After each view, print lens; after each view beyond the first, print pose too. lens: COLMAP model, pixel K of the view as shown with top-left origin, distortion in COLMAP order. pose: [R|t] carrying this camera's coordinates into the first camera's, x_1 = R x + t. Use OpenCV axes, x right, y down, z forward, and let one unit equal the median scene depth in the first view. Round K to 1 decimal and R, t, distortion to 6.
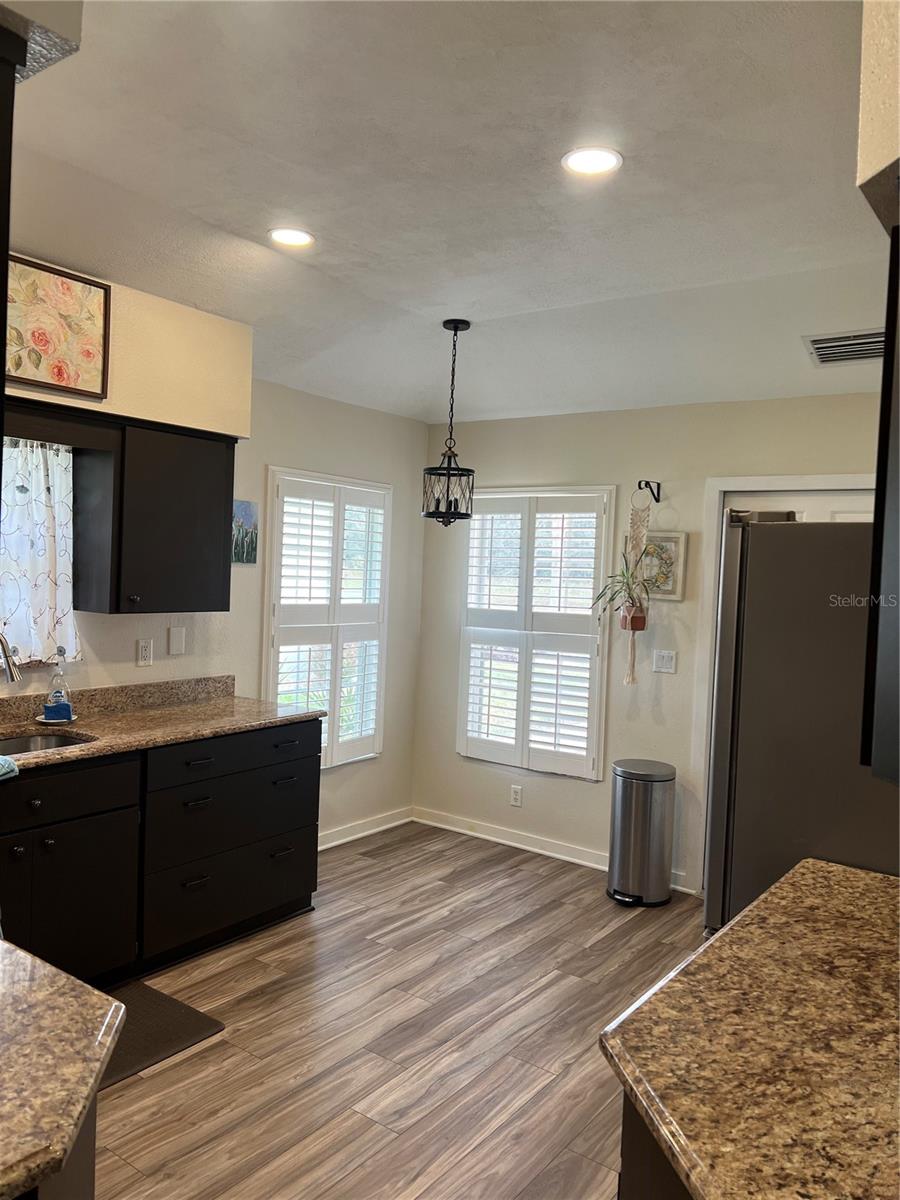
lens RADIAL K [[902.9, 0, 427.8], [0, 902.9, 599.7], [0, 0, 1]] dist [0.050259, -0.056289]
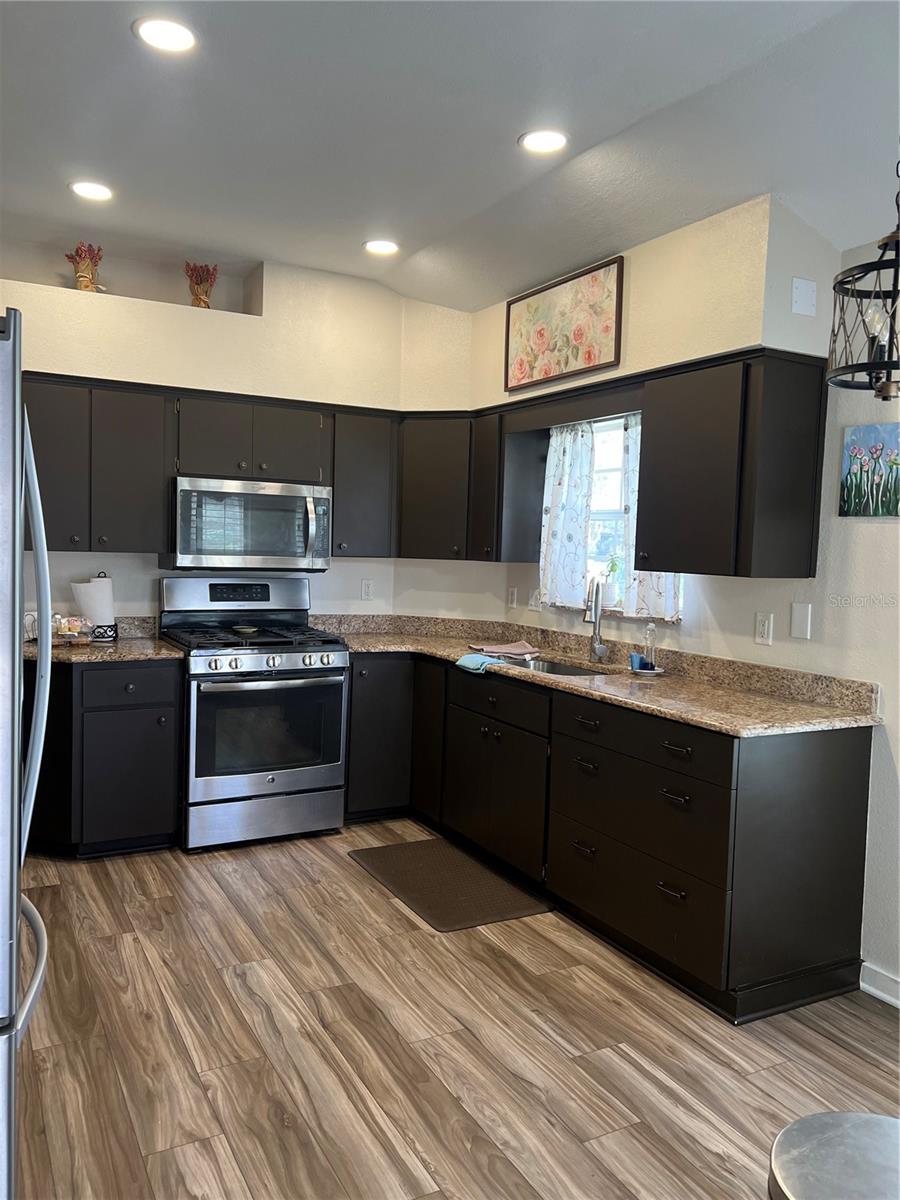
lens RADIAL K [[902.9, 0, 449.3], [0, 902.9, 597.8], [0, 0, 1]] dist [0.050259, -0.056289]
pose [[-0.408942, 0.003348, -0.912554, 0.694669], [-0.083254, 0.995686, 0.040961, 0.023251], [0.908755, 0.092725, -0.406900, 1.285002]]
